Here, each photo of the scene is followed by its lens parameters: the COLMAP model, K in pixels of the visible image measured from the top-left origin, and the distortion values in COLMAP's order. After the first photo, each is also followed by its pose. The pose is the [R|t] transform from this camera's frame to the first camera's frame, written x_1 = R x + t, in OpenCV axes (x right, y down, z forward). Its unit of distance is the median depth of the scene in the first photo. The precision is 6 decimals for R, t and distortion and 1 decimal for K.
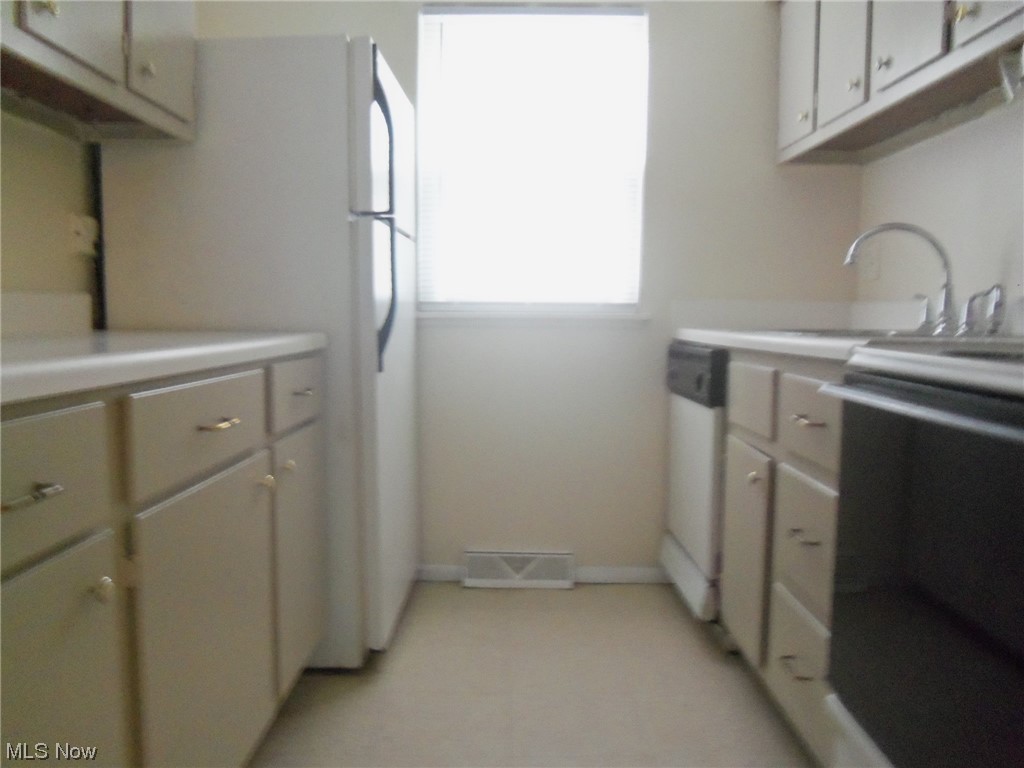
lens RADIAL K [[827.7, 0, 510.3], [0, 827.7, 383.5], [0, 0, 1]] dist [-0.052832, 0.014417]
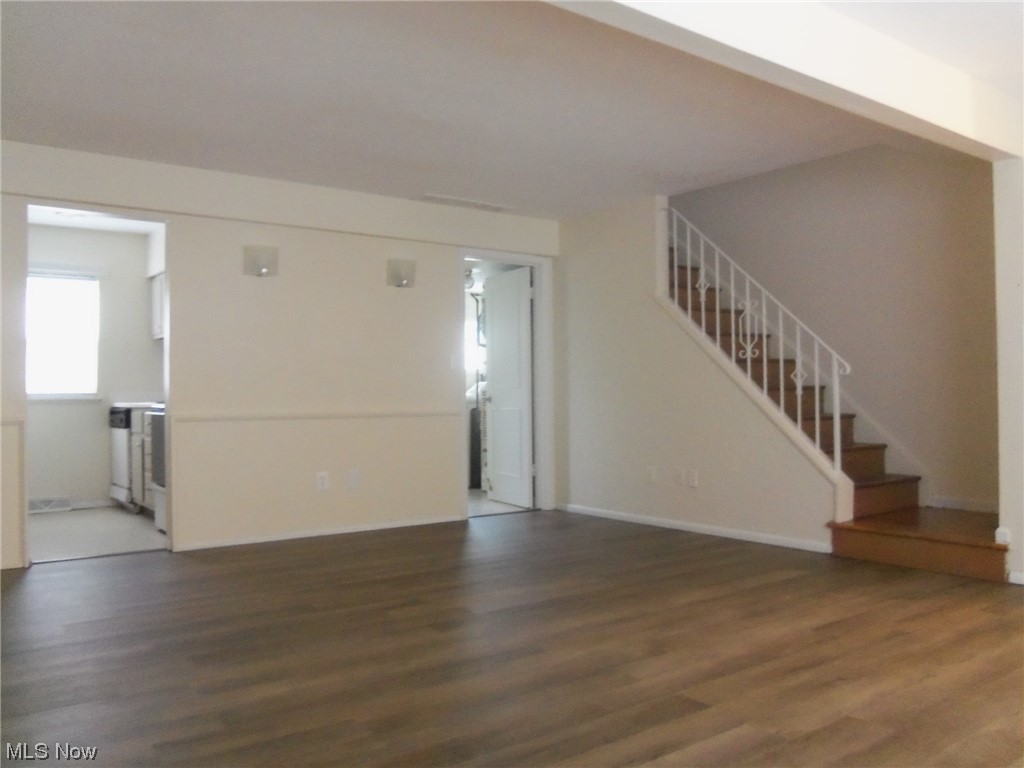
lens RADIAL K [[827.7, 0, 505.9], [0, 827.7, 382.3], [0, 0, 1]] dist [-0.052832, 0.014417]
pose [[0.802153, -0.020975, 0.596750, -0.387714], [0.077016, 0.994670, -0.068564, 0.161769], [-0.592130, 0.100958, 0.799493, -2.045004]]
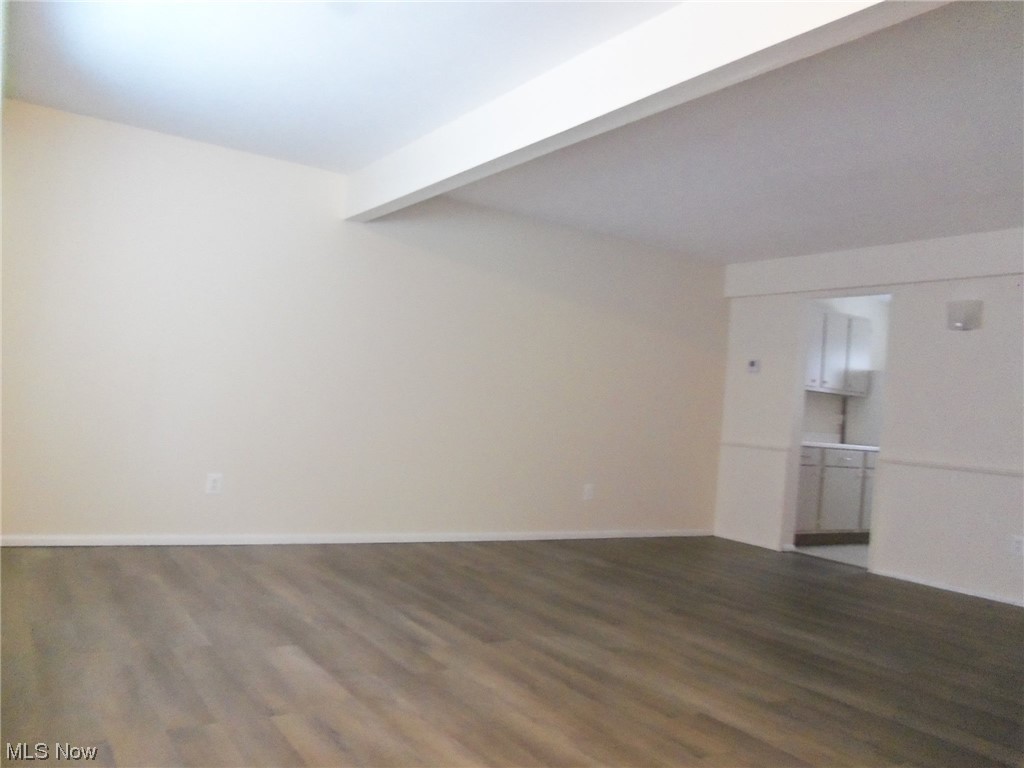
lens RADIAL K [[827.7, 0, 510.0], [0, 827.7, 384.6], [0, 0, 1]] dist [-0.052832, 0.014417]
pose [[0.535388, -0.010057, -0.844546, 2.270192], [-0.136206, 0.985813, -0.098085, 0.231496], [0.833551, 0.167546, 0.526423, -2.132199]]
